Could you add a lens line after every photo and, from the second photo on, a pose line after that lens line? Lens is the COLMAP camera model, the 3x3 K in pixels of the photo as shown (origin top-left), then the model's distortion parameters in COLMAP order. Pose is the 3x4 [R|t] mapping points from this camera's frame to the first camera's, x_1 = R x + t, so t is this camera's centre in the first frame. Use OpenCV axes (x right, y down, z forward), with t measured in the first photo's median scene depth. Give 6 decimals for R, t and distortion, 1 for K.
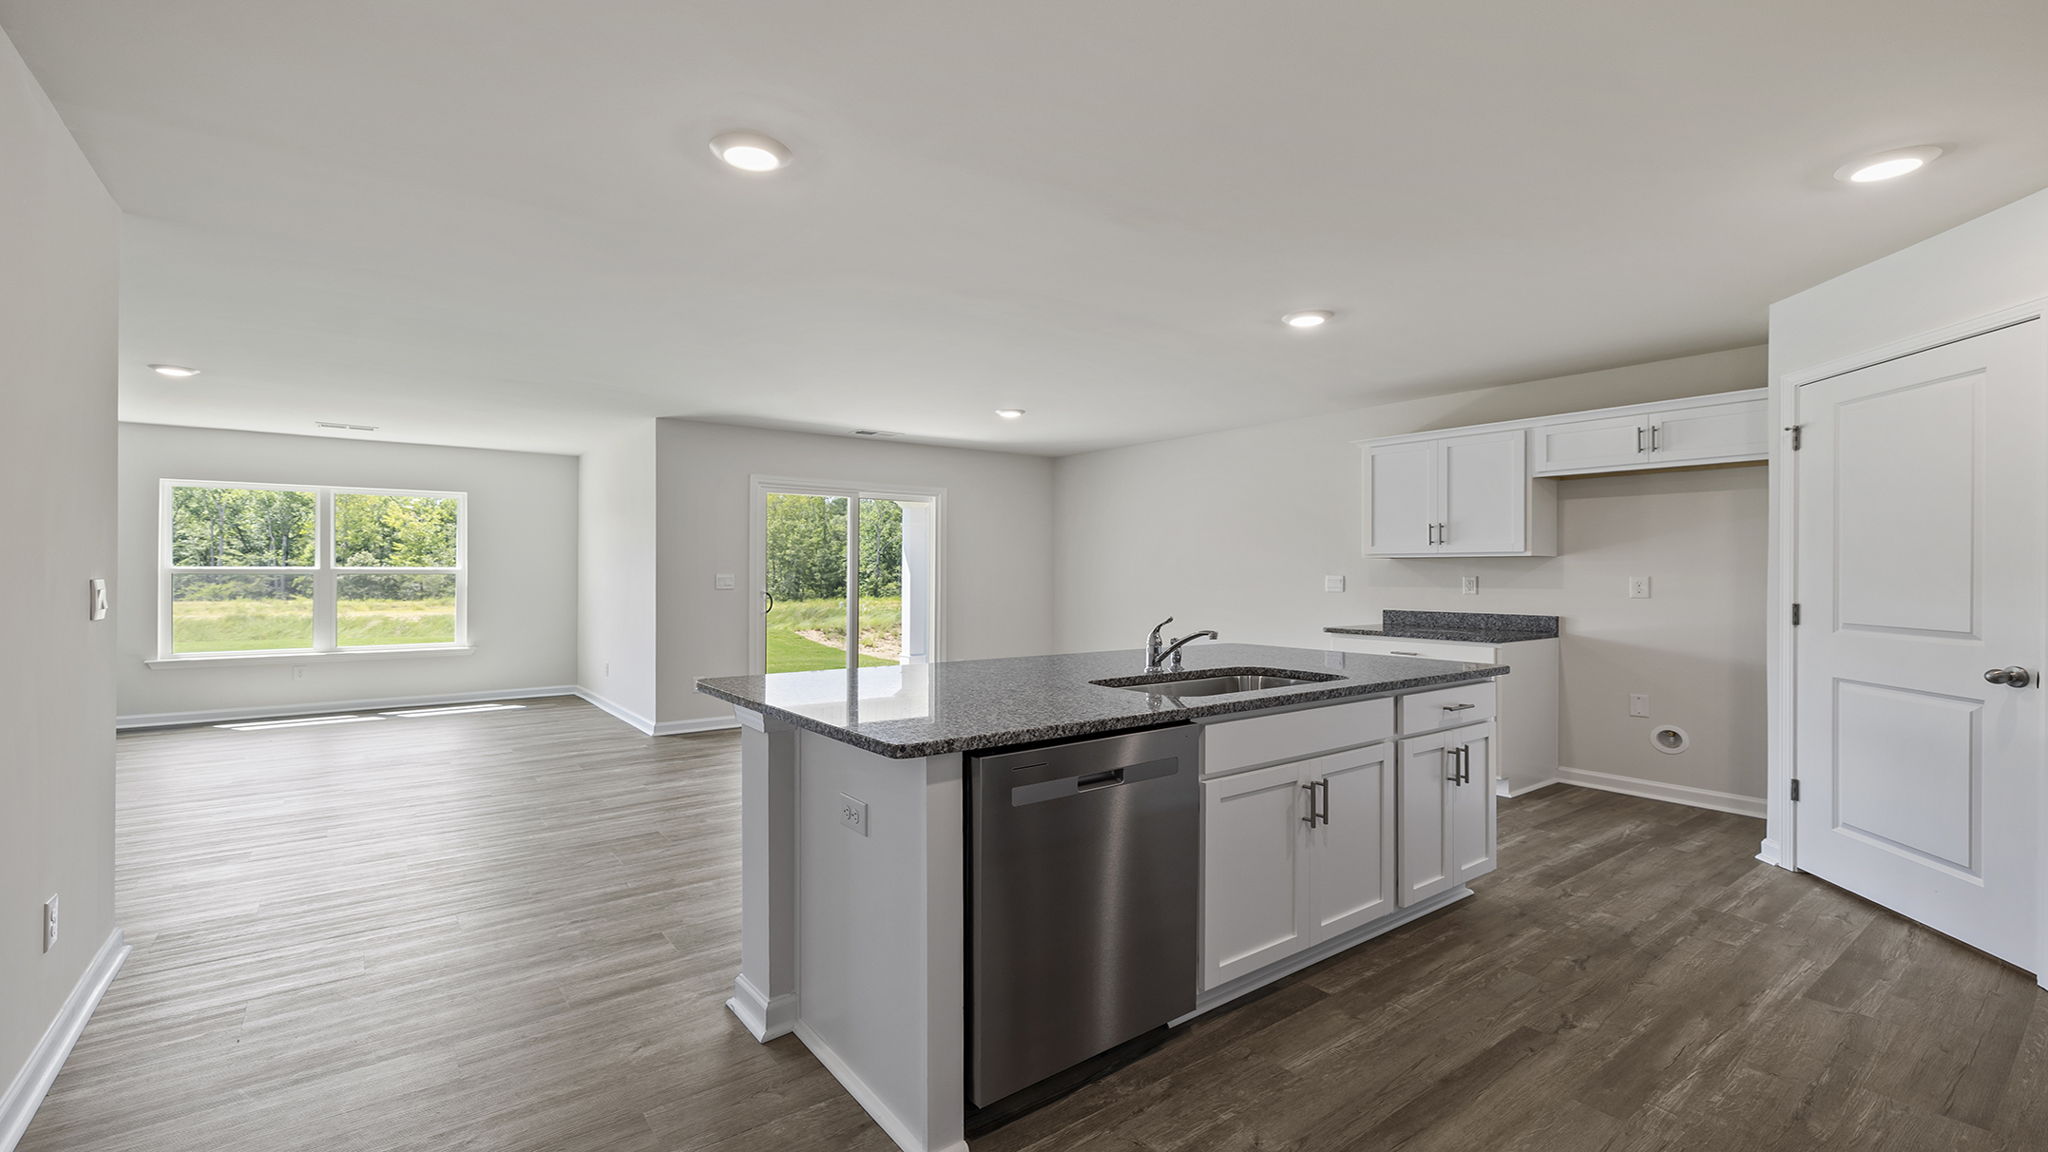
lens RADIAL K [[883.4, 0, 1020.3], [0, 883.4, 571.4], [0, 0, 1]] dist [0.001128, -0.001051]
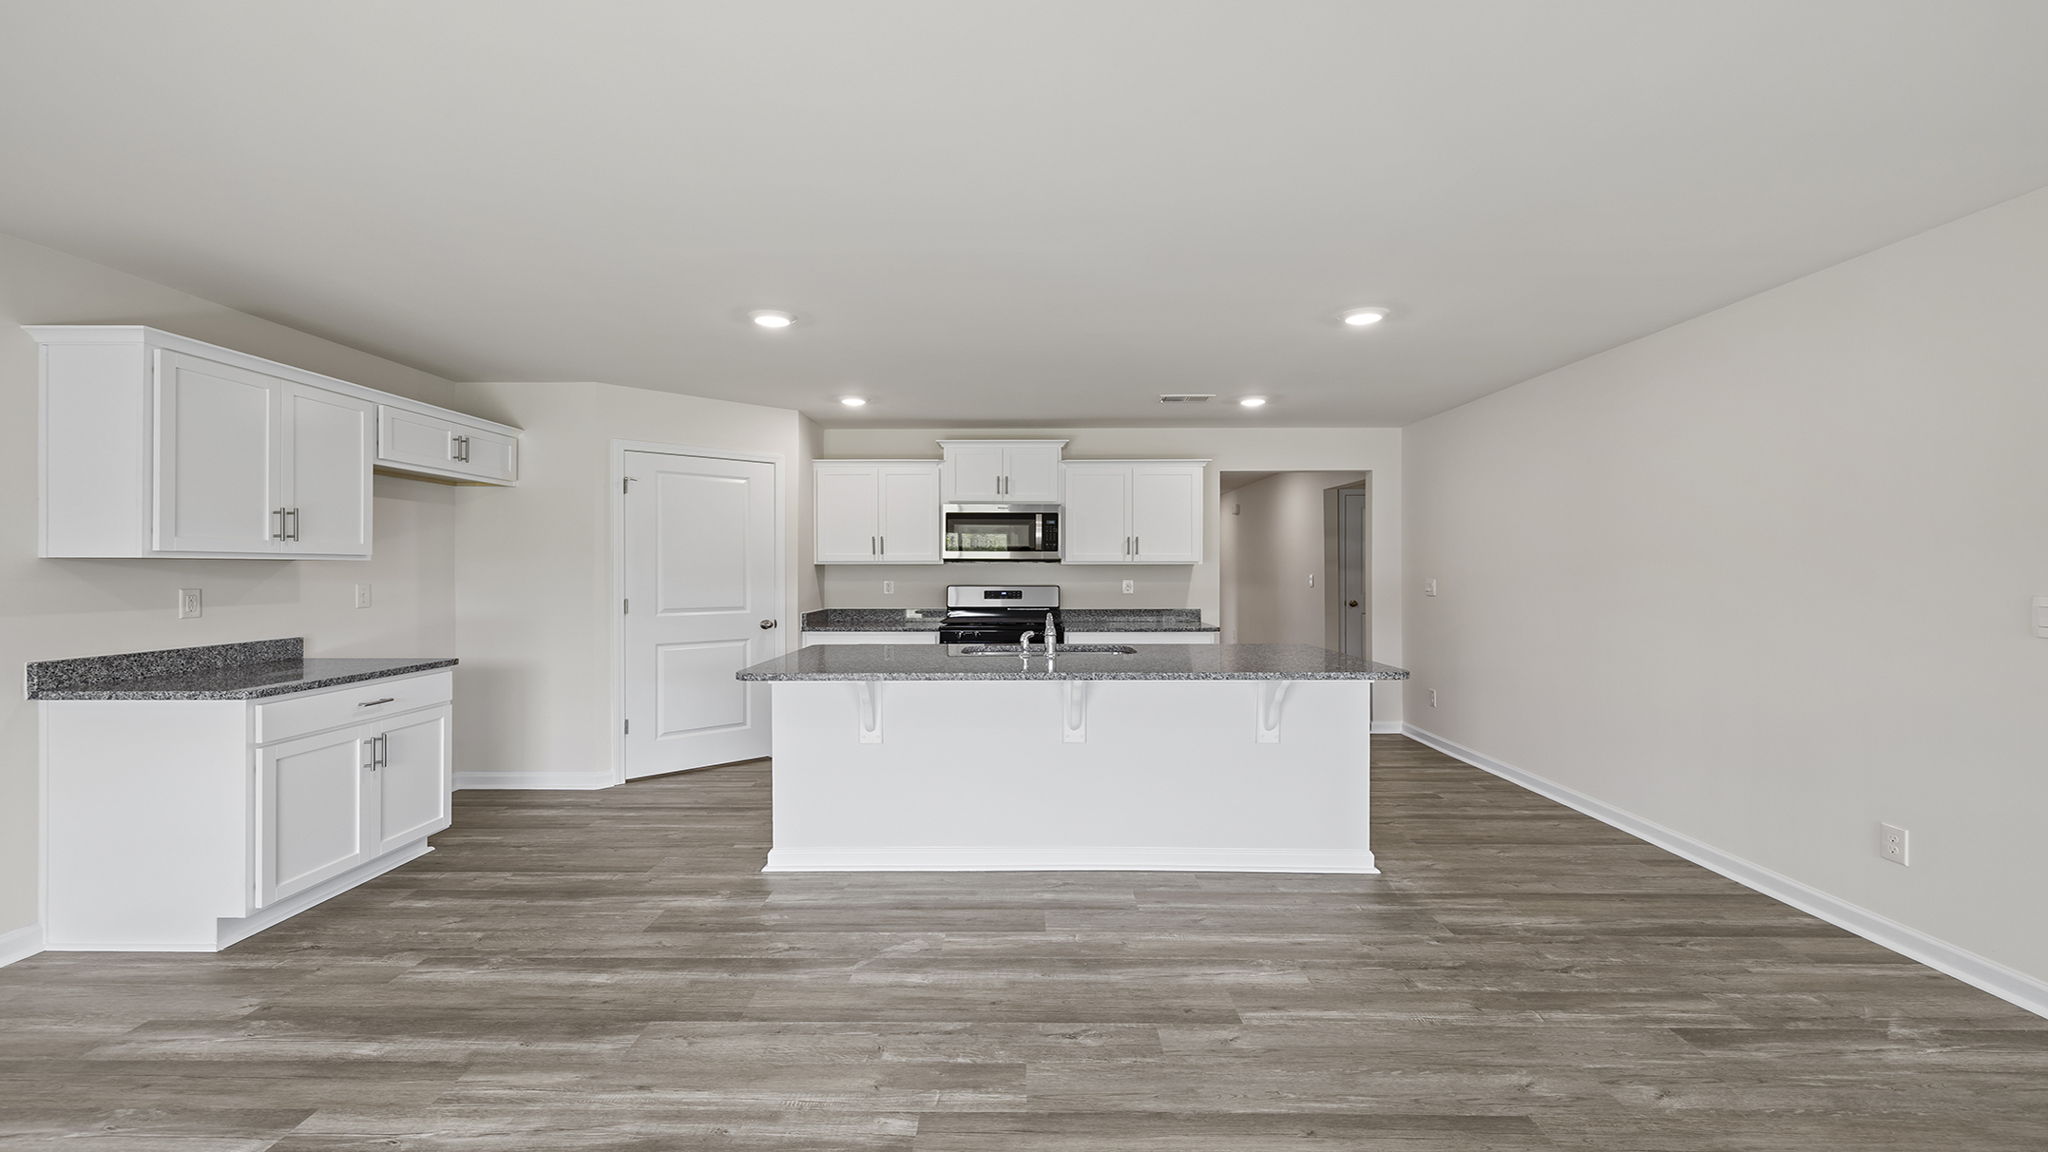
lens RADIAL K [[883.4, 0, 1011.1], [0, 883.4, 561.9], [0, 0, 1]] dist [0.001128, -0.001051]
pose [[-0.785362, 0.000950, 0.619036, -0.316374], [-0.003300, 0.999978, -0.005721, -0.010936], [-0.619028, -0.006536, -0.785342, 1.057877]]
